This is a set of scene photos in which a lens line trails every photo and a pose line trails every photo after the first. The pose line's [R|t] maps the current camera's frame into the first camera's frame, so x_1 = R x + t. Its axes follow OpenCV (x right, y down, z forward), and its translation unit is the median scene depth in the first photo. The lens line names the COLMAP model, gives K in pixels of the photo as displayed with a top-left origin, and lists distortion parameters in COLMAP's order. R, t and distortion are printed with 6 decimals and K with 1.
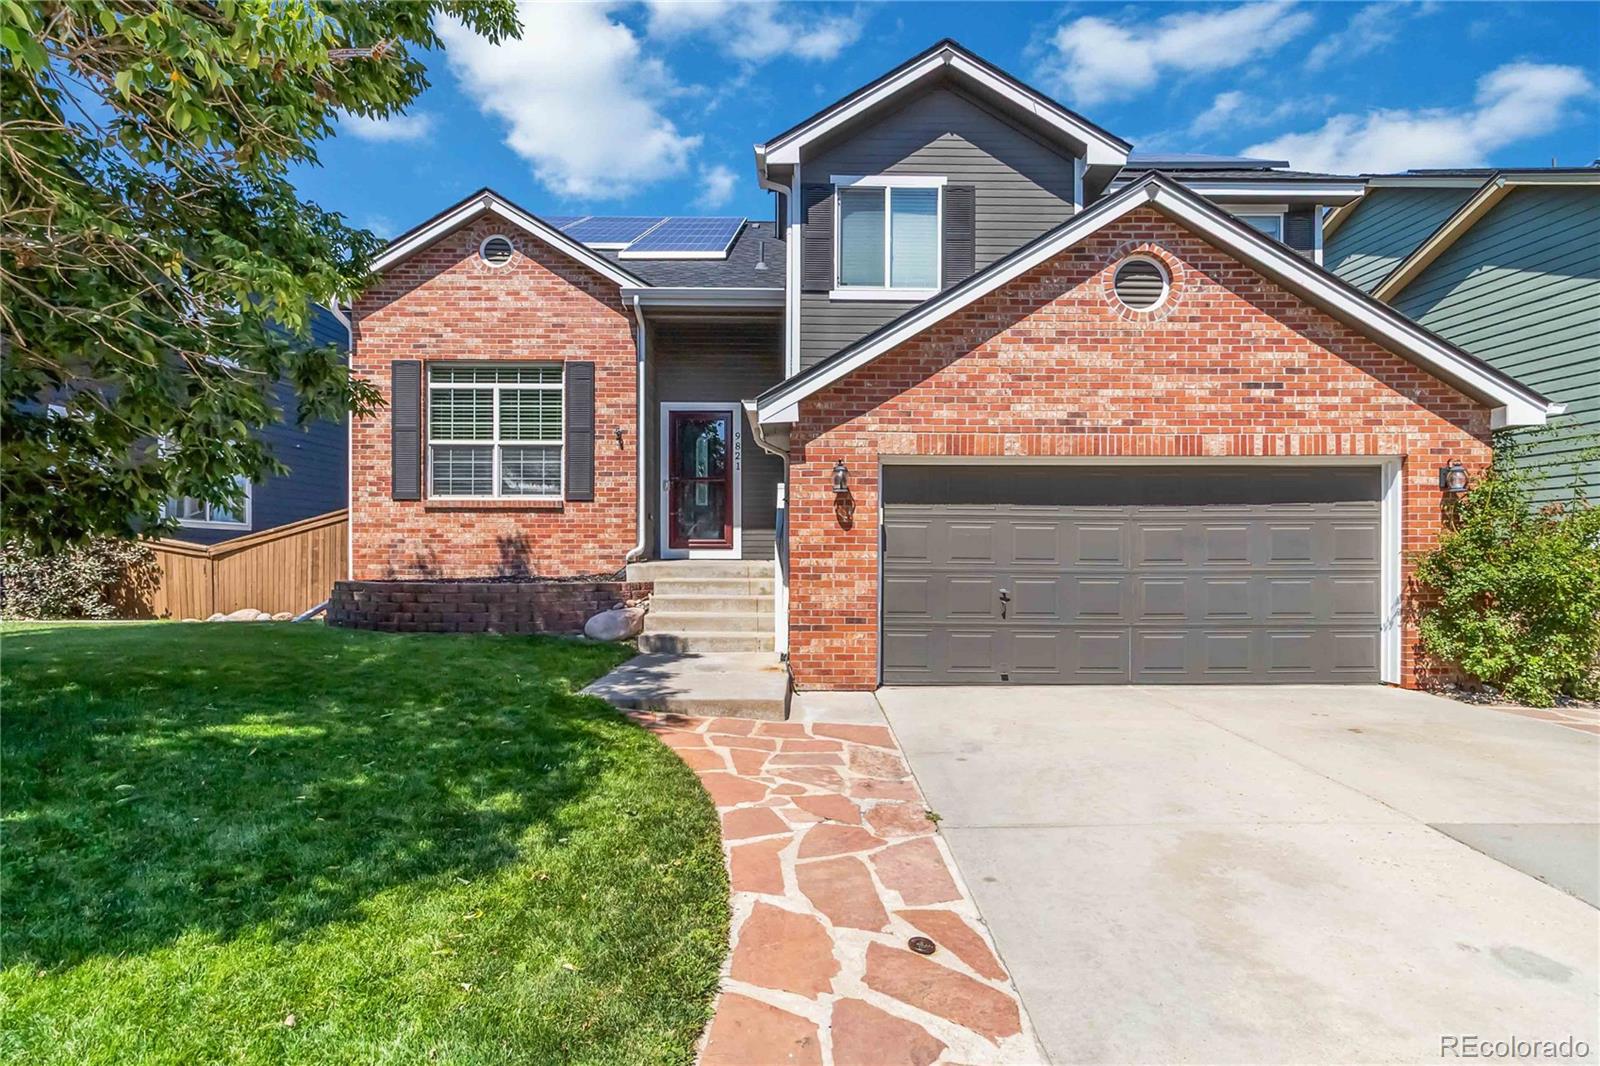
lens RADIAL K [[744.7, 0, 796.0], [0, 744.7, 536.6], [0, 0, 1]] dist [0.001854, 0.001249]
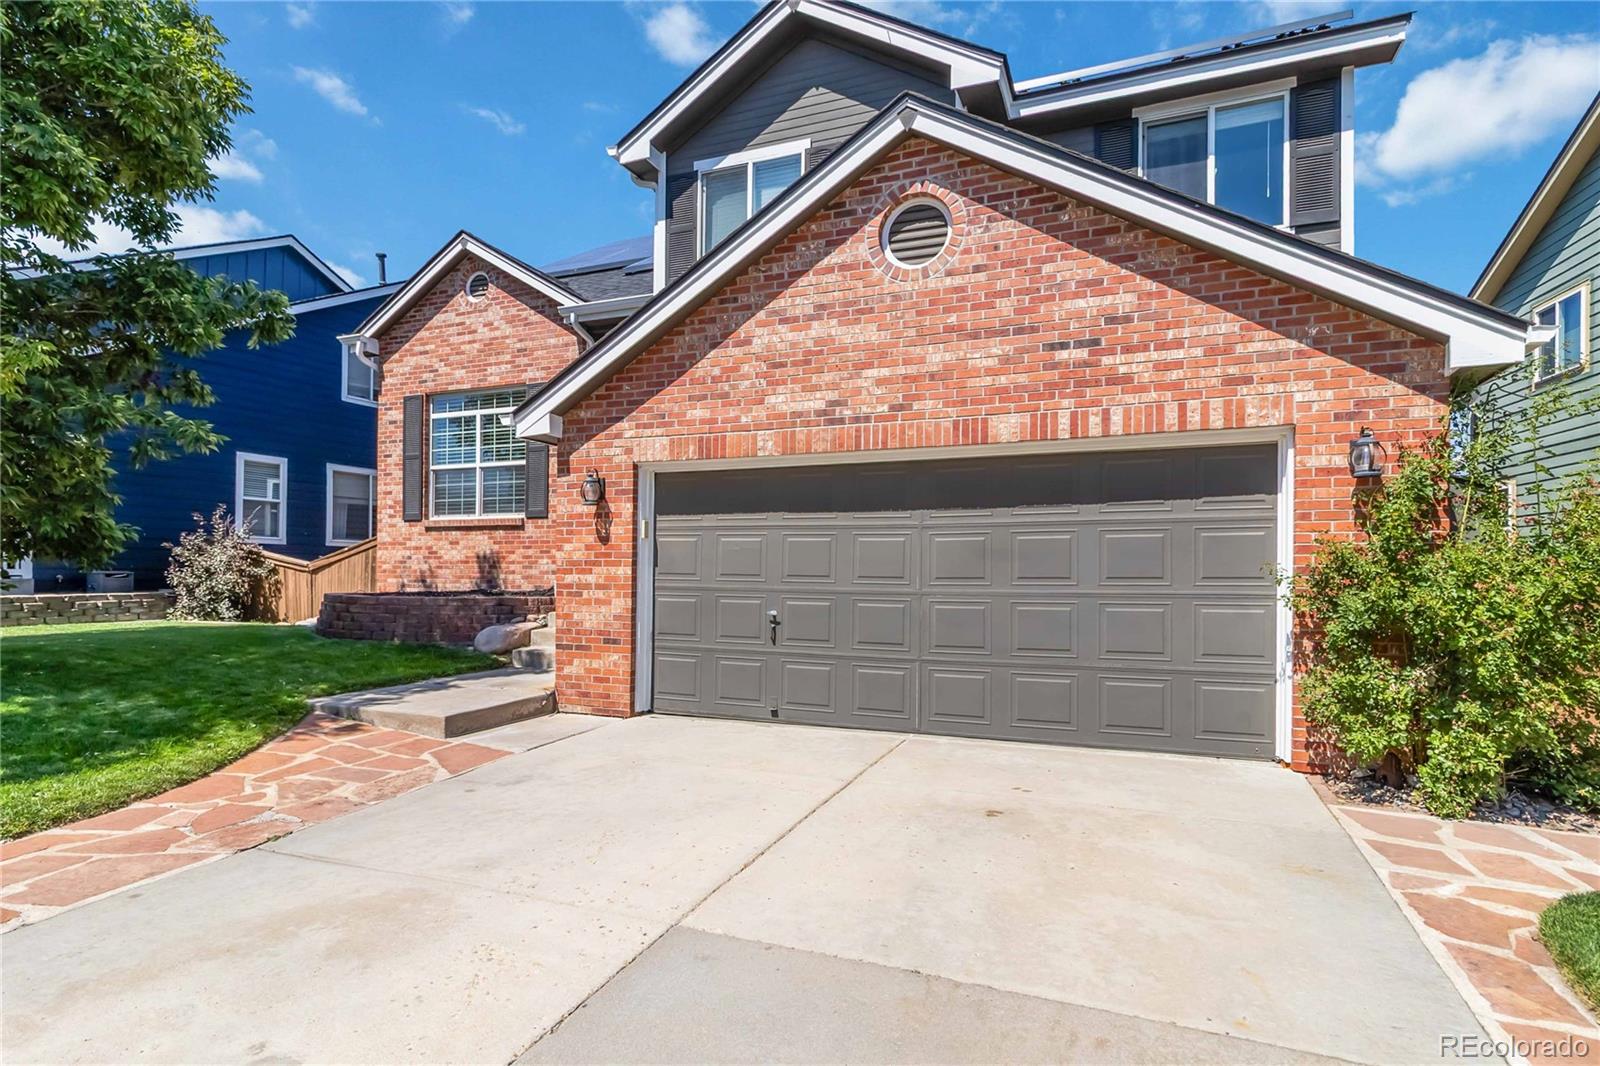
lens RADIAL K [[810.4, 0, 806.9], [0, 810.4, 543.3], [0, 0, 1]] dist [0.003519, -0.000584]
pose [[0.923966, -0.011220, -0.382309, 0.558974], [0.008093, 0.999919, -0.009788, 0.001339], [0.382388, 0.005950, 0.923983, 0.122438]]
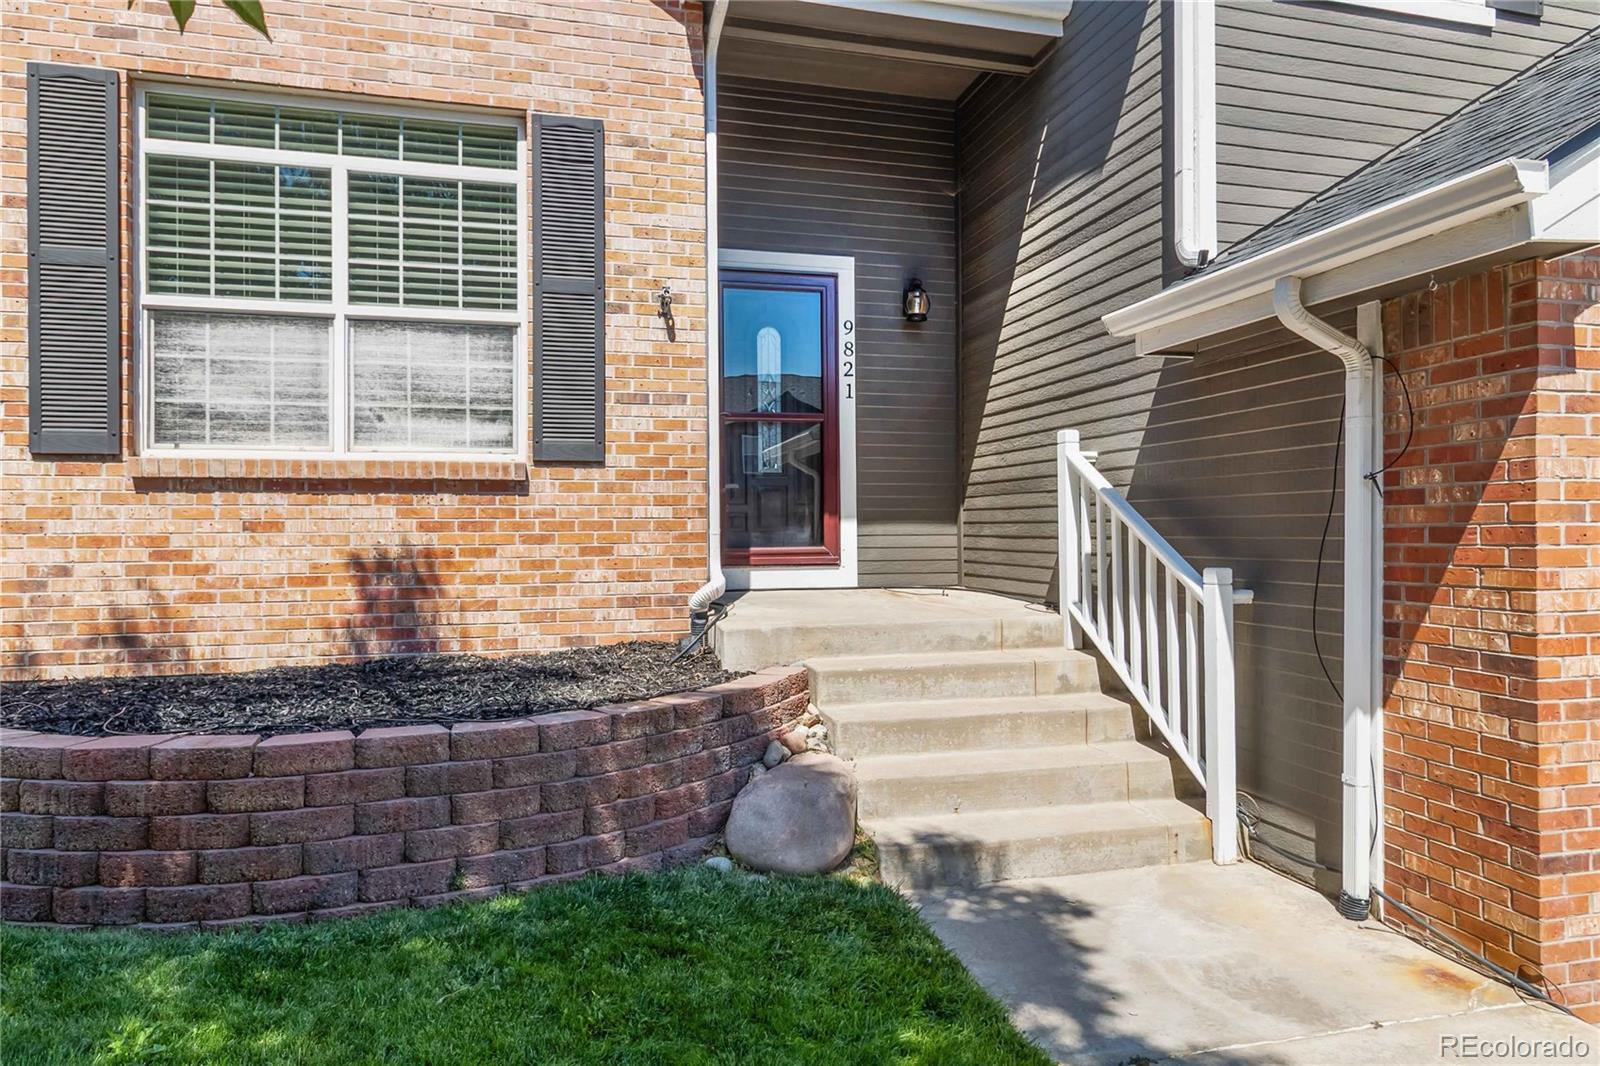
lens RADIAL K [[983.3, 0, 777.2], [0, 983.3, 503.7], [0, 0, 1]] dist [0.003728, 0.001883]
pose [[0.970034, 0.000021, 0.242971, -0.358439], [-0.001047, 0.999991, 0.004096, -0.033114], [-0.242969, -0.004228, 0.970025, 0.527479]]
